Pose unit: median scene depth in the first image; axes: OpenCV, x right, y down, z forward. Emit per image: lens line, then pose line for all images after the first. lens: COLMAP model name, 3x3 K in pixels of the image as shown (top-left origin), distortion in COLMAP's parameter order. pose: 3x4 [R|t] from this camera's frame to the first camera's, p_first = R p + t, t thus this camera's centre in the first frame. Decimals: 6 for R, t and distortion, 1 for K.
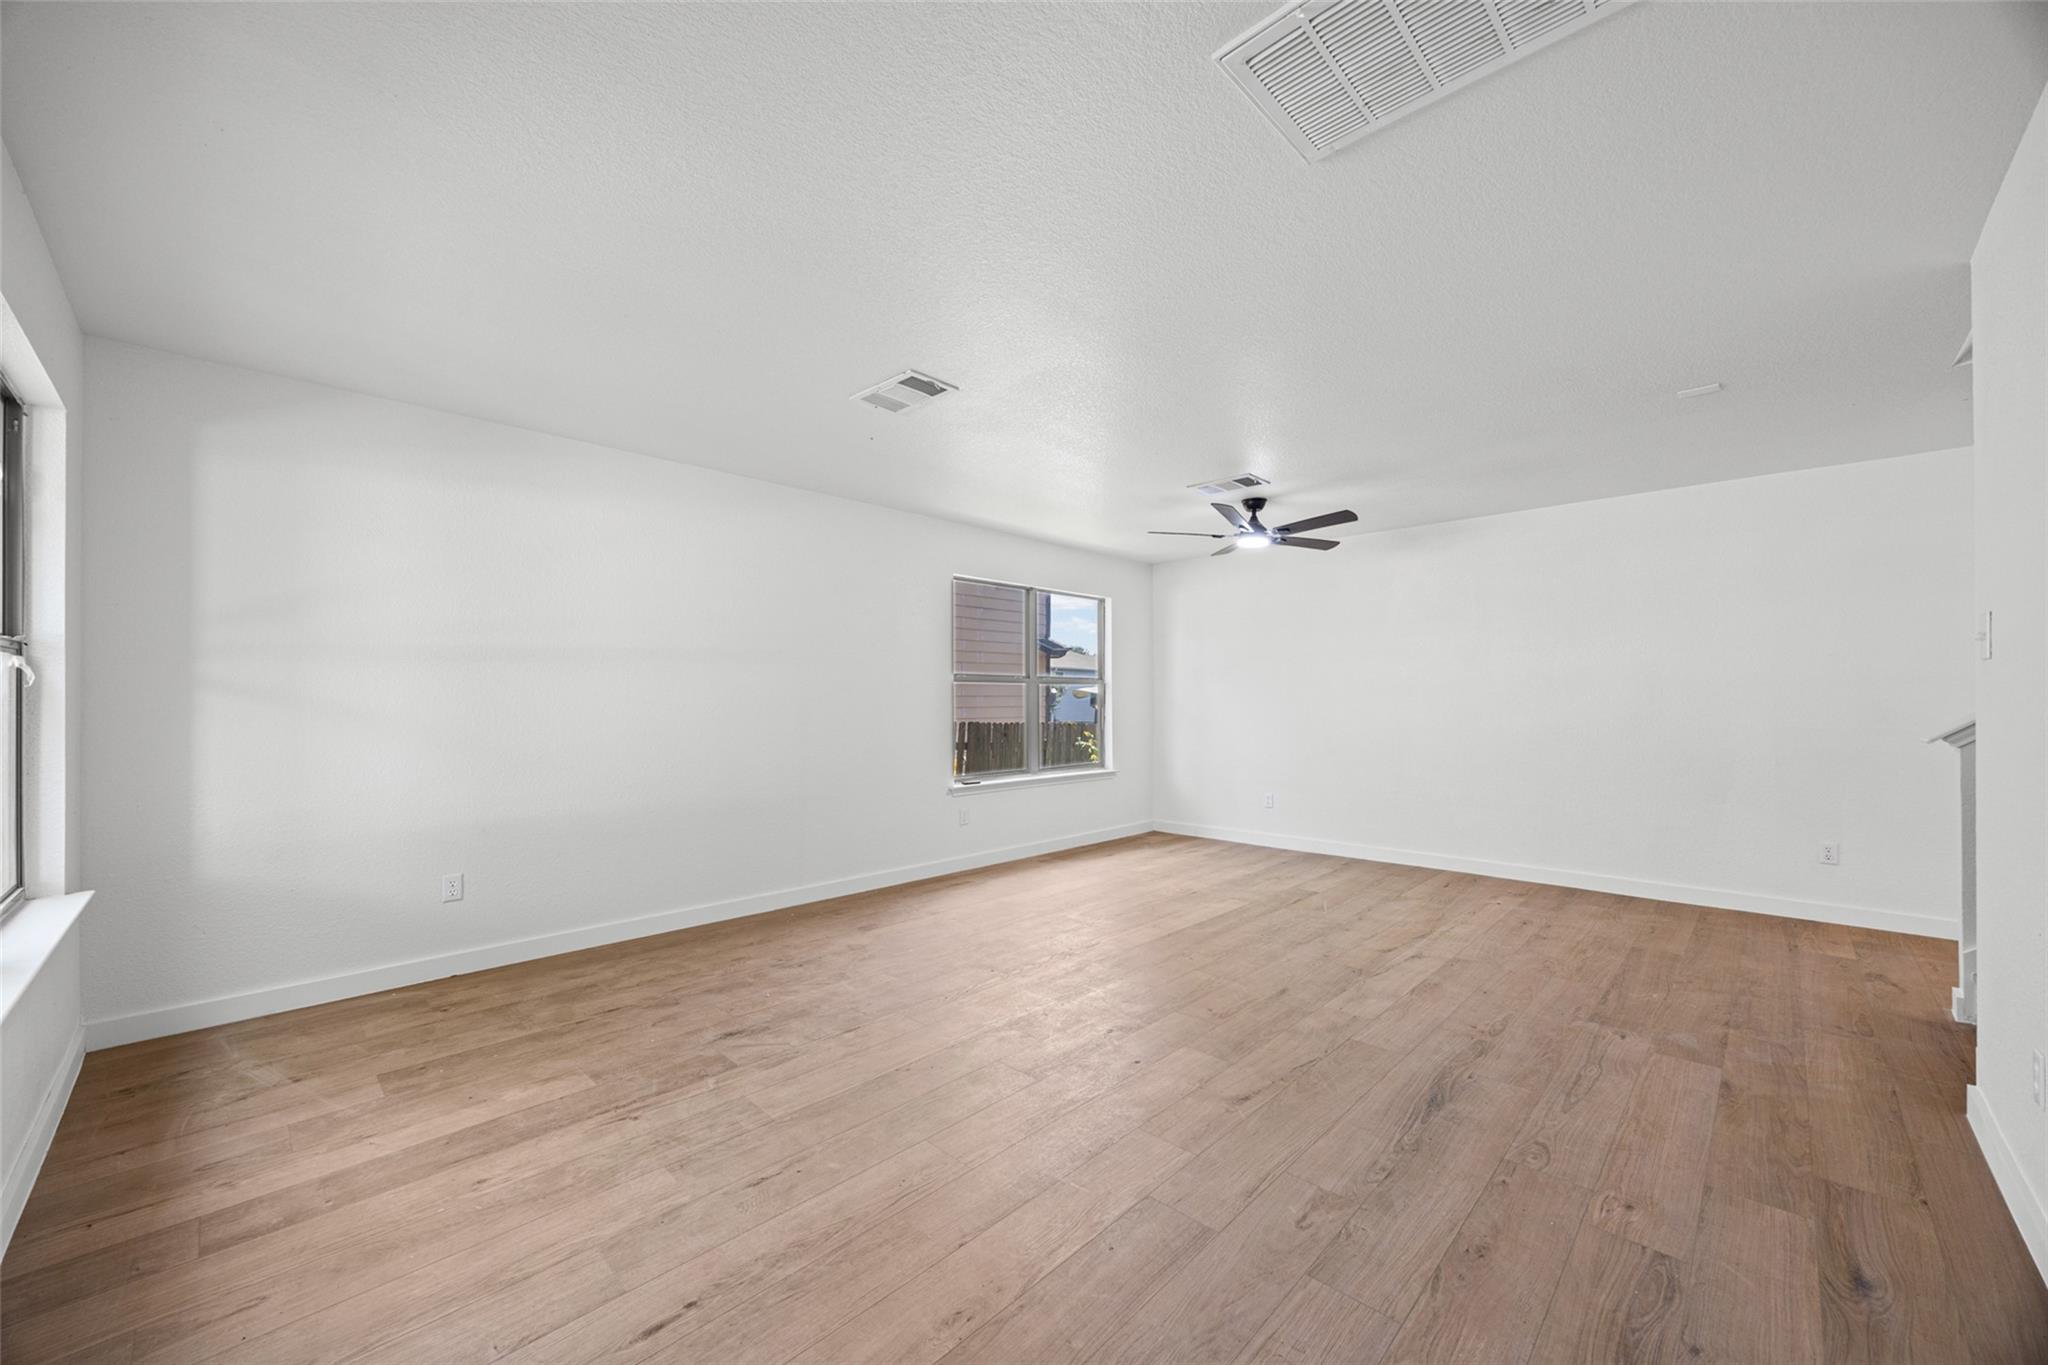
lens RADIAL K [[792.1, 0, 1021.6], [0, 792.1, 694.0], [0, 0, 1]] dist [-0.006354, 0.000298]
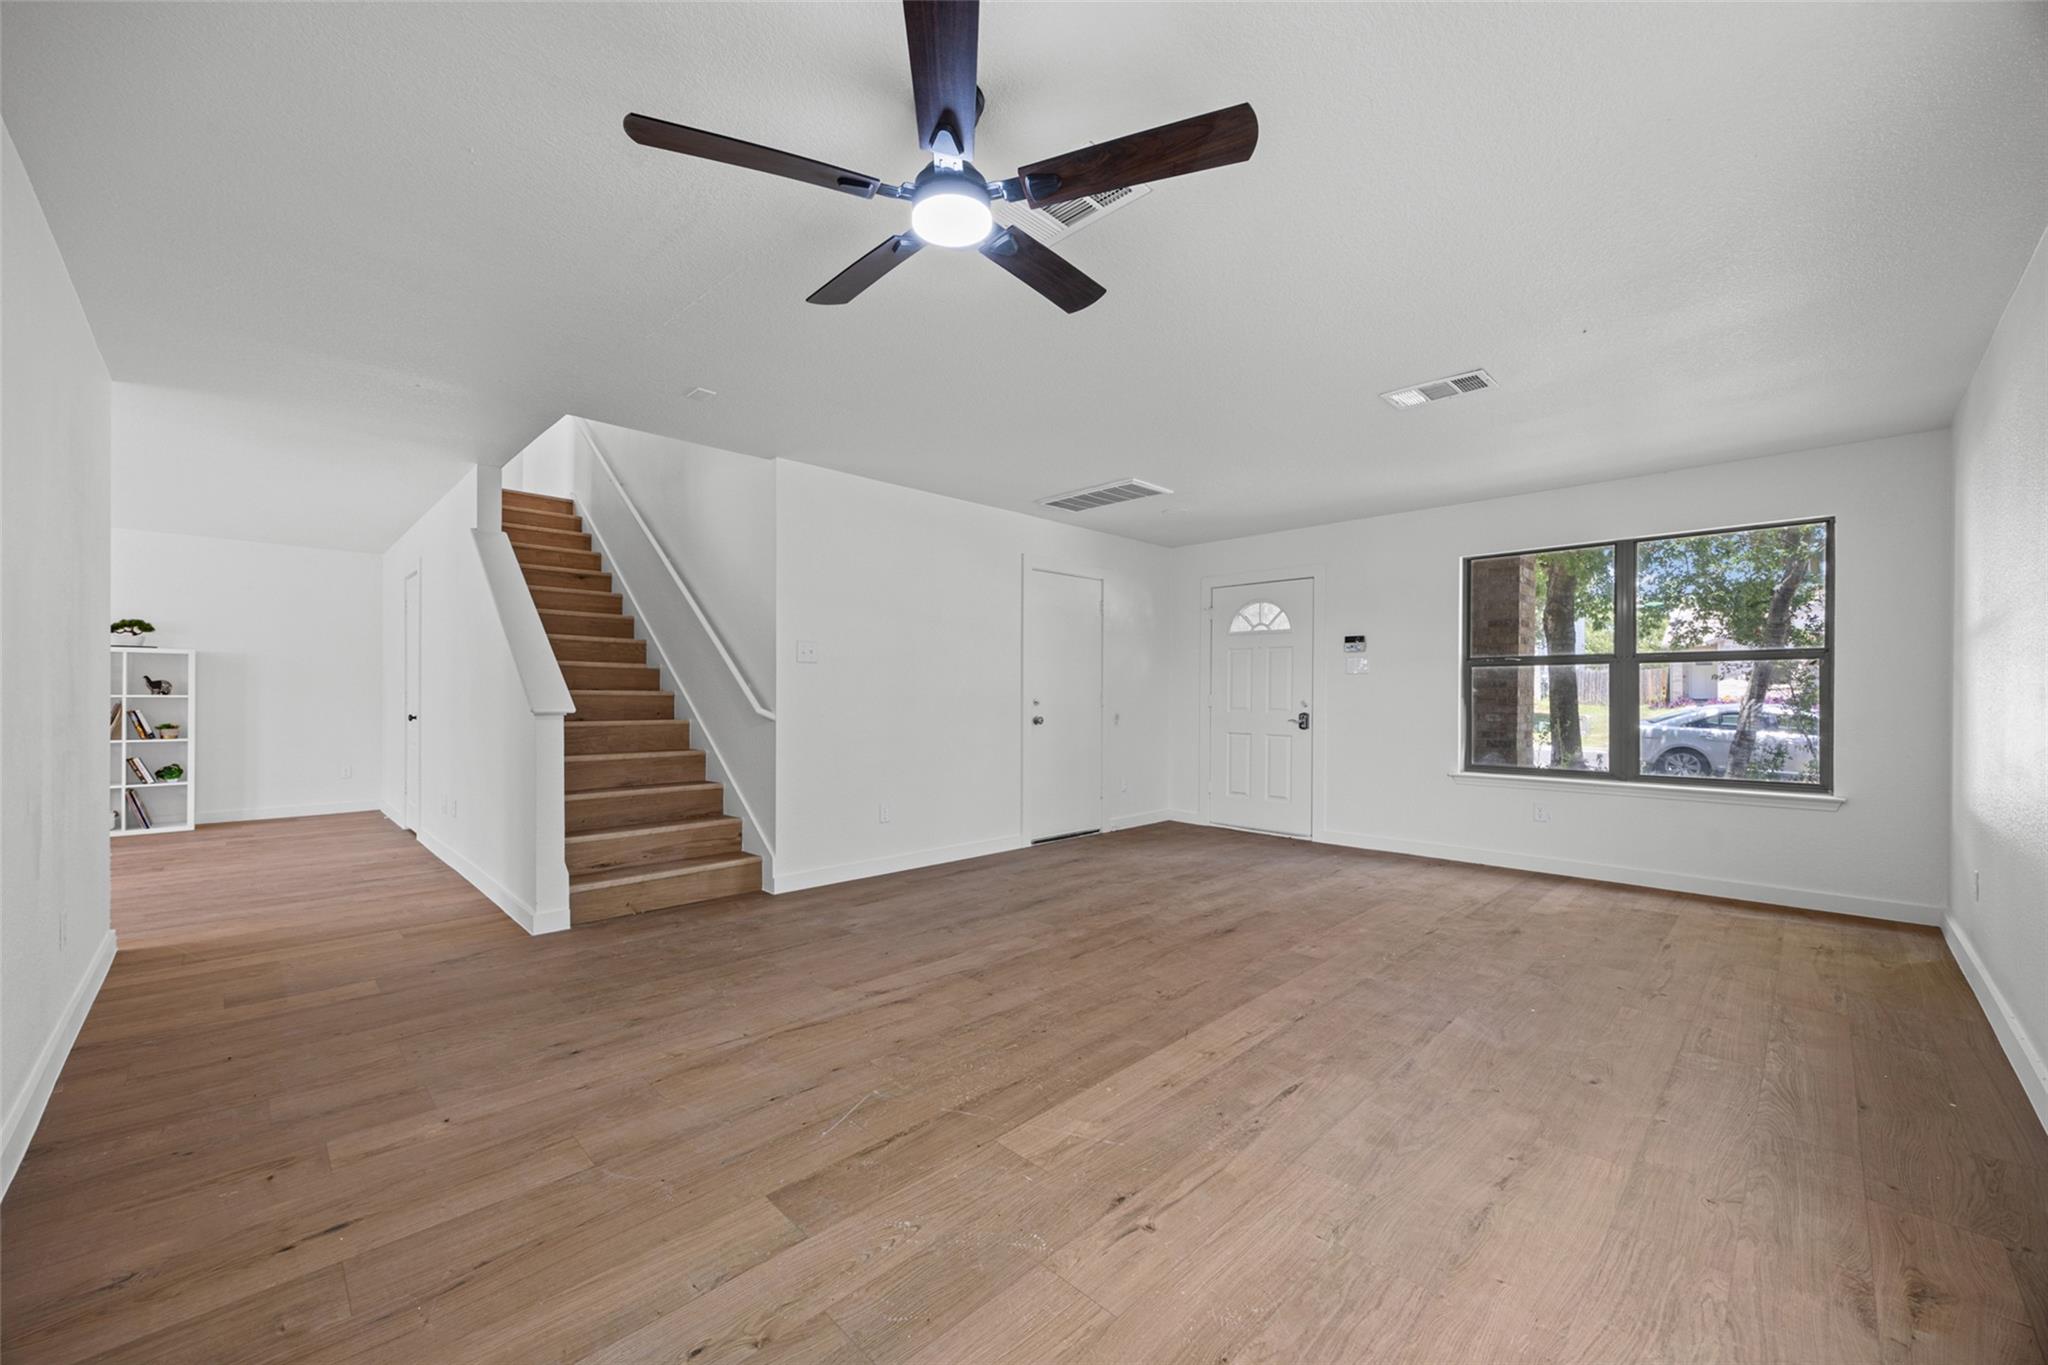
lens RADIAL K [[792.1, 0, 1026.0], [0, 792.1, 690.9], [0, 0, 1]] dist [-0.006354, 0.000298]
pose [[-0.999867, -0.002567, 0.016120, 0.367039], [-0.002718, 0.999952, -0.009404, 0.033765], [-0.016095, -0.009447, -0.999826, 1.972920]]
